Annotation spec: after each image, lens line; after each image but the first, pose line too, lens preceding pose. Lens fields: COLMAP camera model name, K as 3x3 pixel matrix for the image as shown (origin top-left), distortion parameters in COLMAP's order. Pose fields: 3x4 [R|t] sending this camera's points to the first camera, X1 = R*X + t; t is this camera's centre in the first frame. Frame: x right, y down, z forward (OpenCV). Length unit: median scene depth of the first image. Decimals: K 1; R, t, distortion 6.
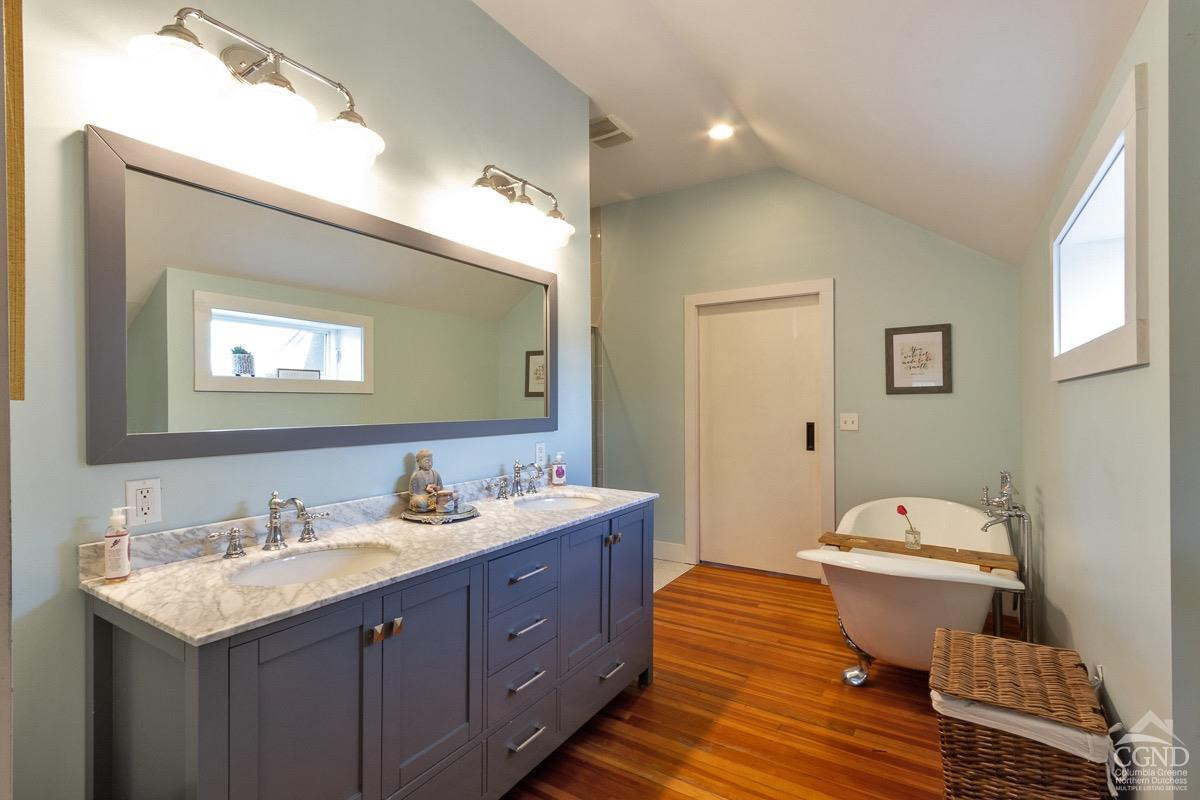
lens RADIAL K [[548.4, 0, 609.5], [0, 548.4, 402.5], [0, 0, 1]] dist [0.000488, 0.000231]
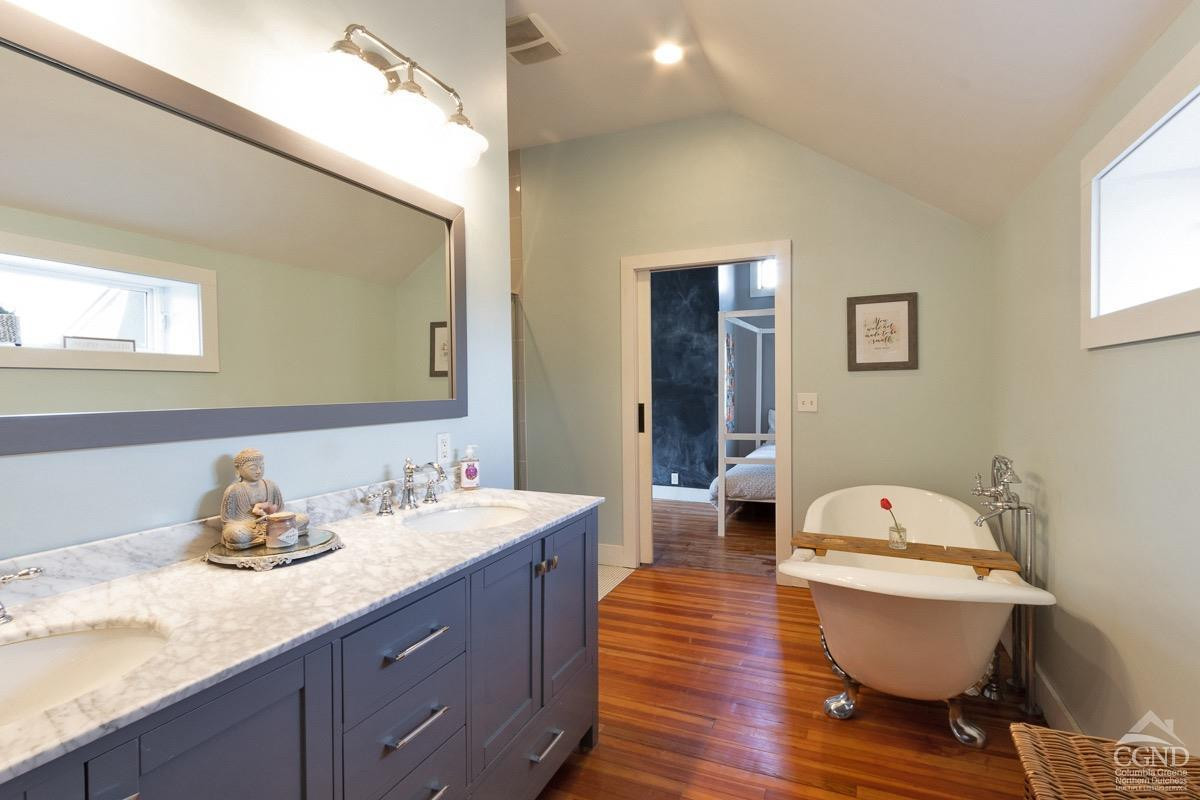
lens RADIAL K [[564.7, 0, 628.6], [0, 564.7, 400.6], [0, 0, 1]] dist [0.002921, 0.000322]
pose [[0.984898, -0.009412, 0.172881, -0.010862], [0.005146, 0.999671, 0.025109, 0.011017], [-0.173060, -0.023840, 0.984623, 0.200179]]
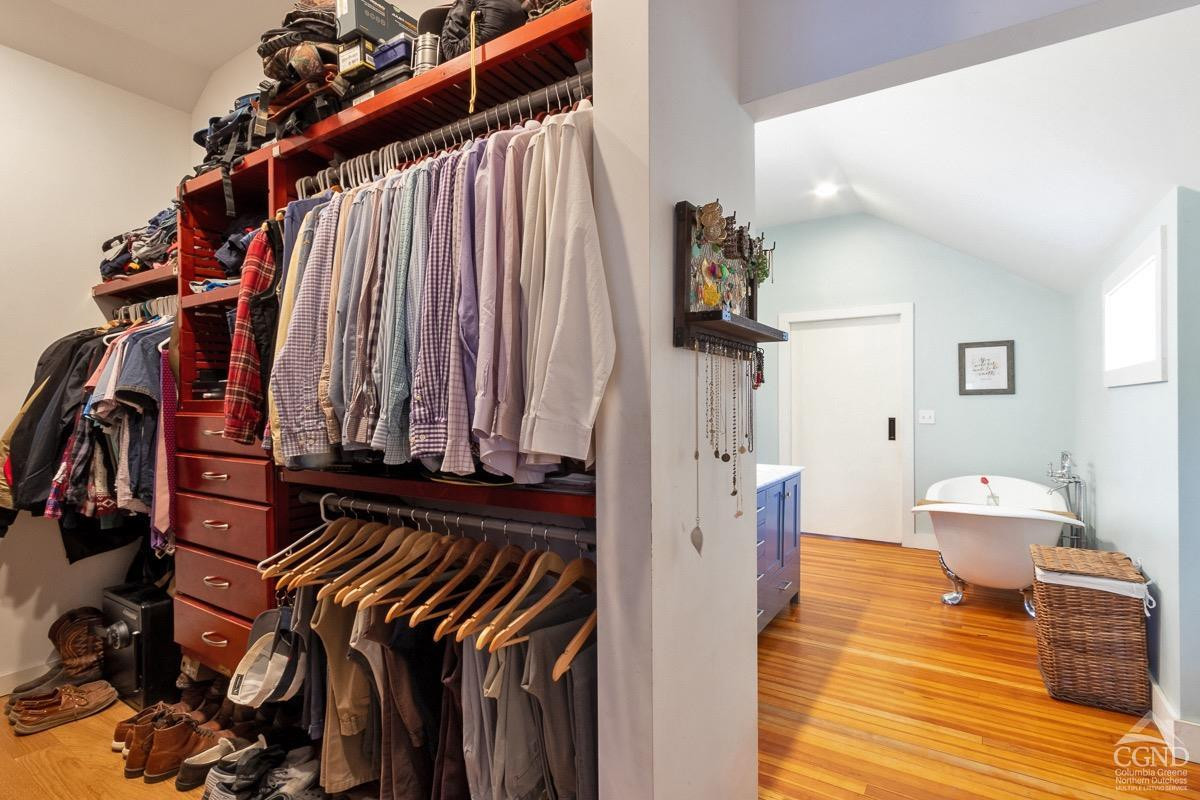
lens RADIAL K [[536.1, 0, 600.0], [0, 536.1, 400.0], [0, 0, 1]] dist [0.000726, 0.000139]
pose [[0.998539, 0.002153, -0.053989, -0.334793], [-0.002240, 0.999996, -0.001541, 0.000201], [0.053985, 0.001660, 0.998540, -0.365757]]
